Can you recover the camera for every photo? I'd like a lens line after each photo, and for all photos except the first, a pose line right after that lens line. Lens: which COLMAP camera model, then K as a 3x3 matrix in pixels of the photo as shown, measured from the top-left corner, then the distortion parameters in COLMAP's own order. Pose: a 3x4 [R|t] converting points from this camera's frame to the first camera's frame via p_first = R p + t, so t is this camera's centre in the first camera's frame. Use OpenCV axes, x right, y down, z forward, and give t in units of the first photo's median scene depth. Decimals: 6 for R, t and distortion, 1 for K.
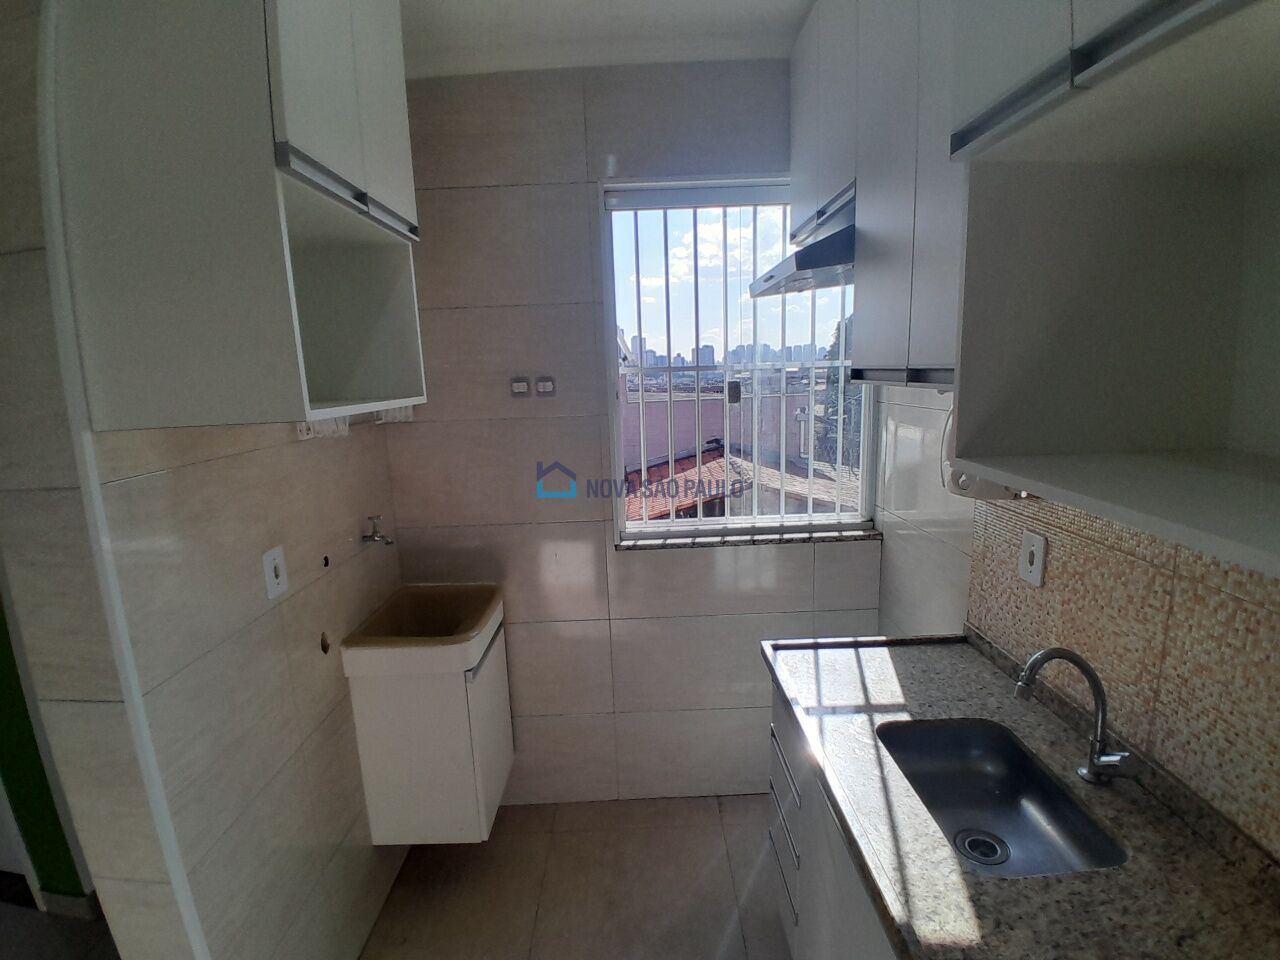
lens RADIAL K [[636.5, 0, 640.0], [0, 636.5, 480.0], [0, 0, 1]] dist [-0.017980, -0.032261]
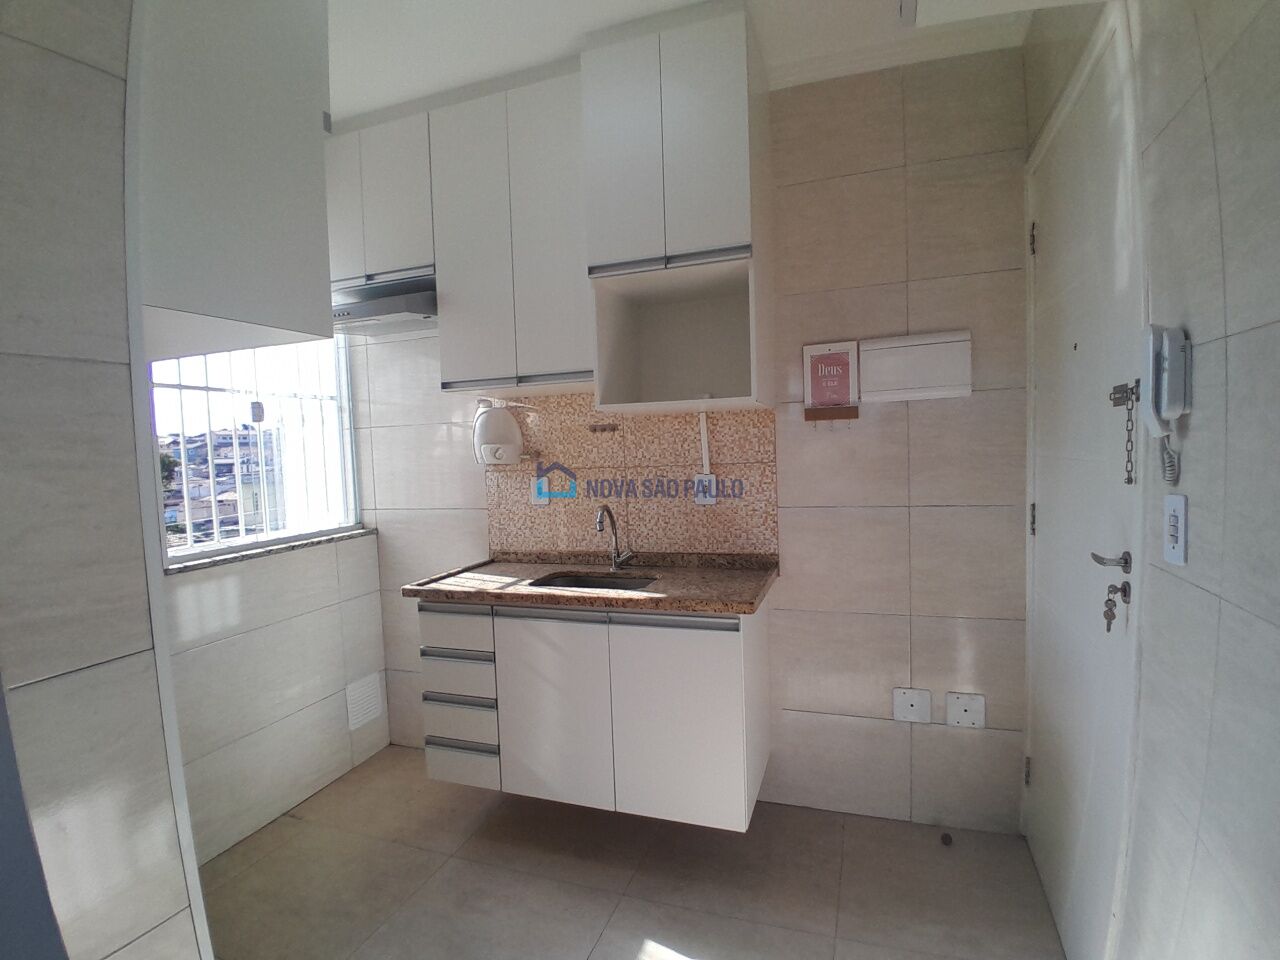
lens RADIAL K [[632.1, 0, 633.6], [0, 632.1, 486.7], [0, 0, 1]] dist [-0.001139, -0.044845]
pose [[0.359712, -0.034880, 0.932411, -1.208308], [0.182252, 0.982679, -0.033550, 0.268633], [-0.915091, 0.182002, 0.359838, 0.091454]]
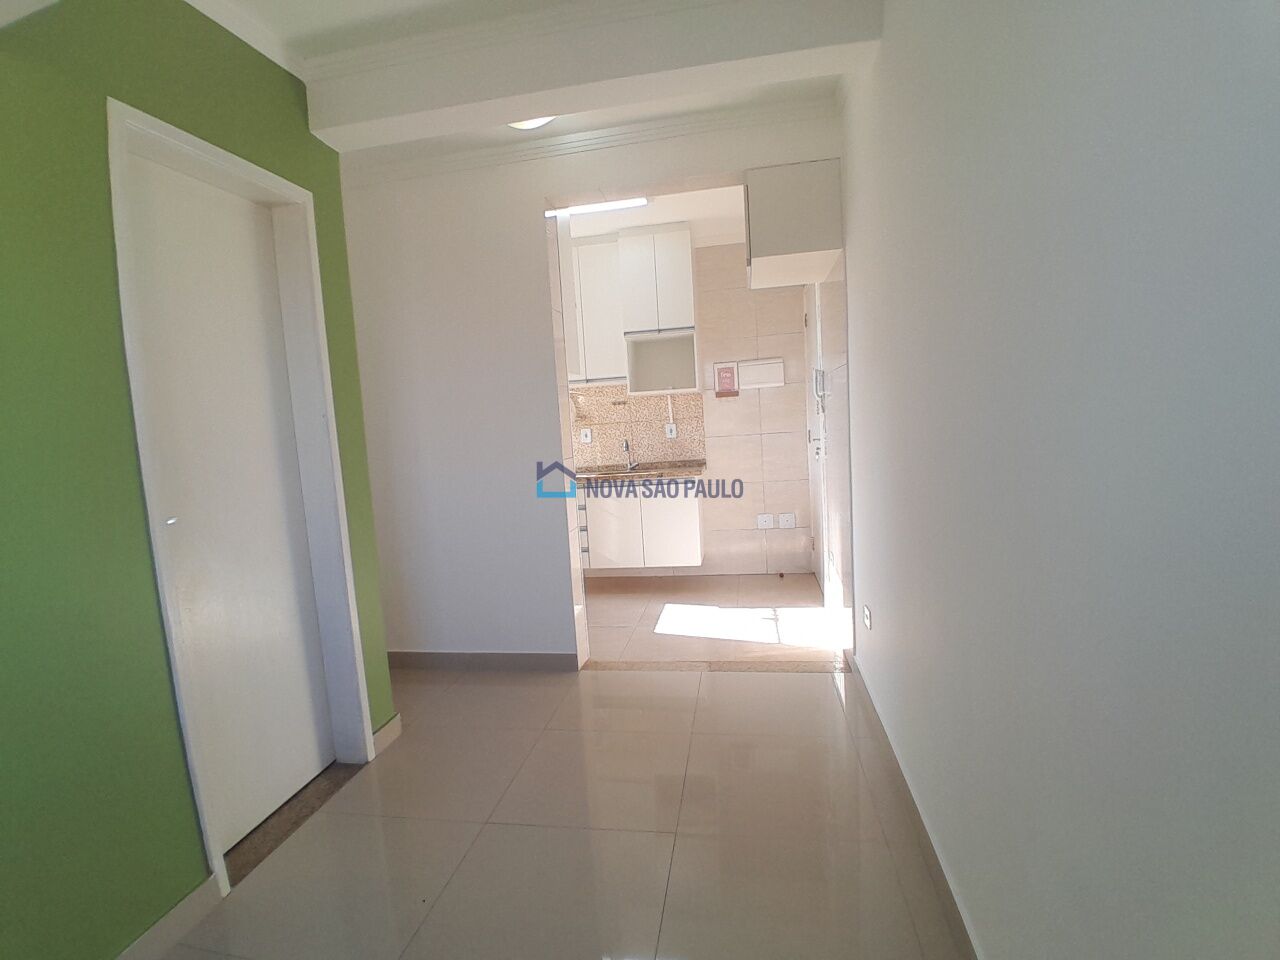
lens RADIAL K [[632.1, 0, 633.6], [0, 632.1, 486.7], [0, 0, 1]] dist [-0.001139, -0.044845]
pose [[0.199407, -0.076019, 0.976964, -3.531514], [0.221630, 0.974650, 0.030603, 0.433492], [-0.954524, 0.210422, 0.211200, 0.024501]]
